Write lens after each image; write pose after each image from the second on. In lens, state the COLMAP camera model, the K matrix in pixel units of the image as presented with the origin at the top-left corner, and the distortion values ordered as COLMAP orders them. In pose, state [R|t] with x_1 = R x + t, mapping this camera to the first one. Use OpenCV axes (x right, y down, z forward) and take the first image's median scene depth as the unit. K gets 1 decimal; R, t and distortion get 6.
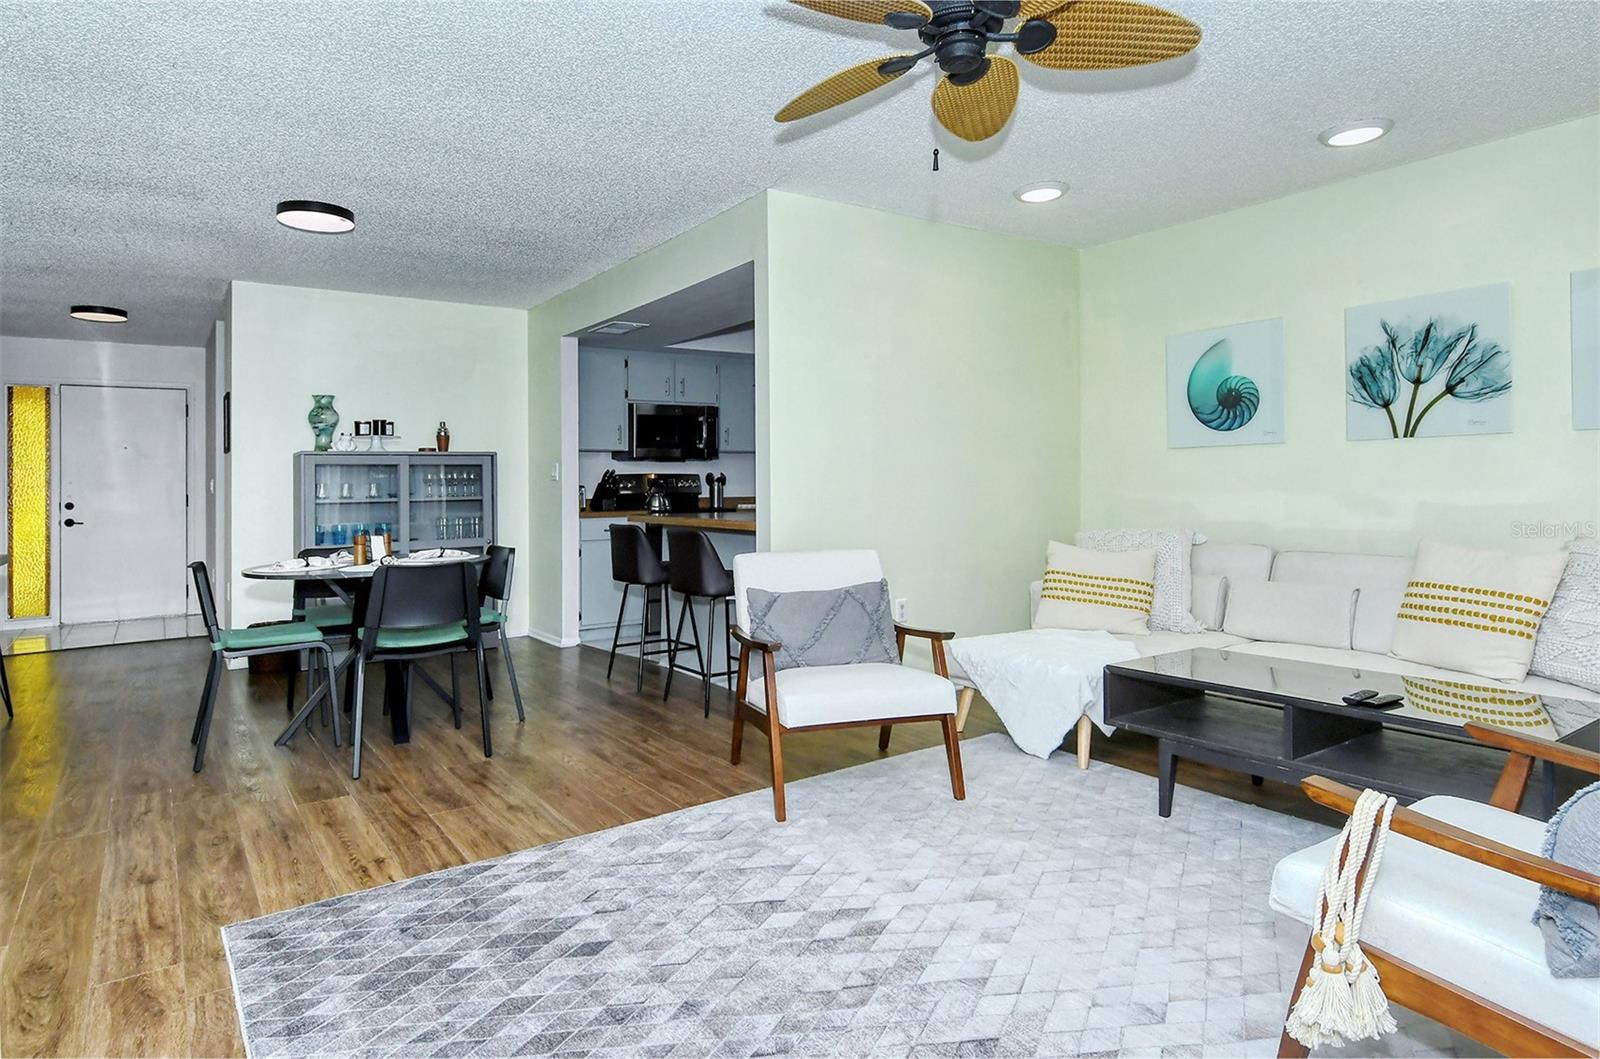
lens RADIAL K [[889.6, 0, 766.7], [0, 889.6, 473.9], [0, 0, 1]] dist [0.029676, -0.000081]
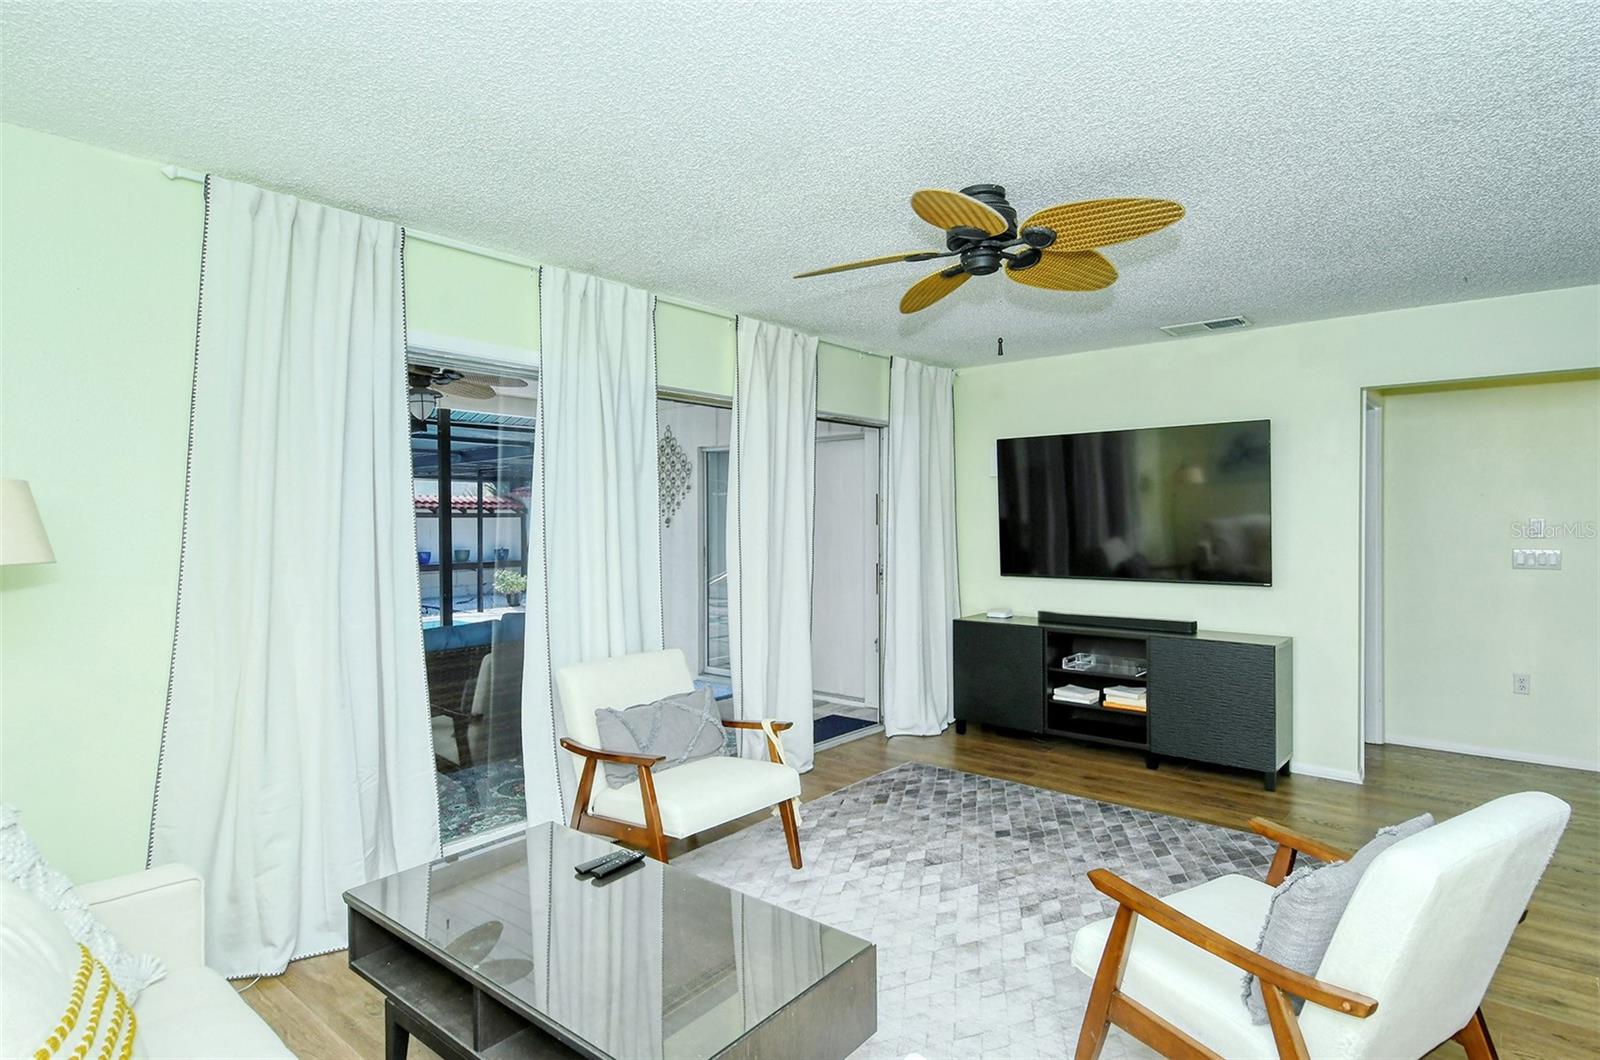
lens RADIAL K [[856.8, 0, 792.9], [0, 856.8, 535.7], [0, 0, 1]] dist [0.034542, -0.000180]
pose [[-0.962984, 0.023174, -0.268560, 0.788048], [0.018519, 0.999631, 0.019855, -0.113463], [0.268921, 0.014146, -0.963058, 2.096284]]
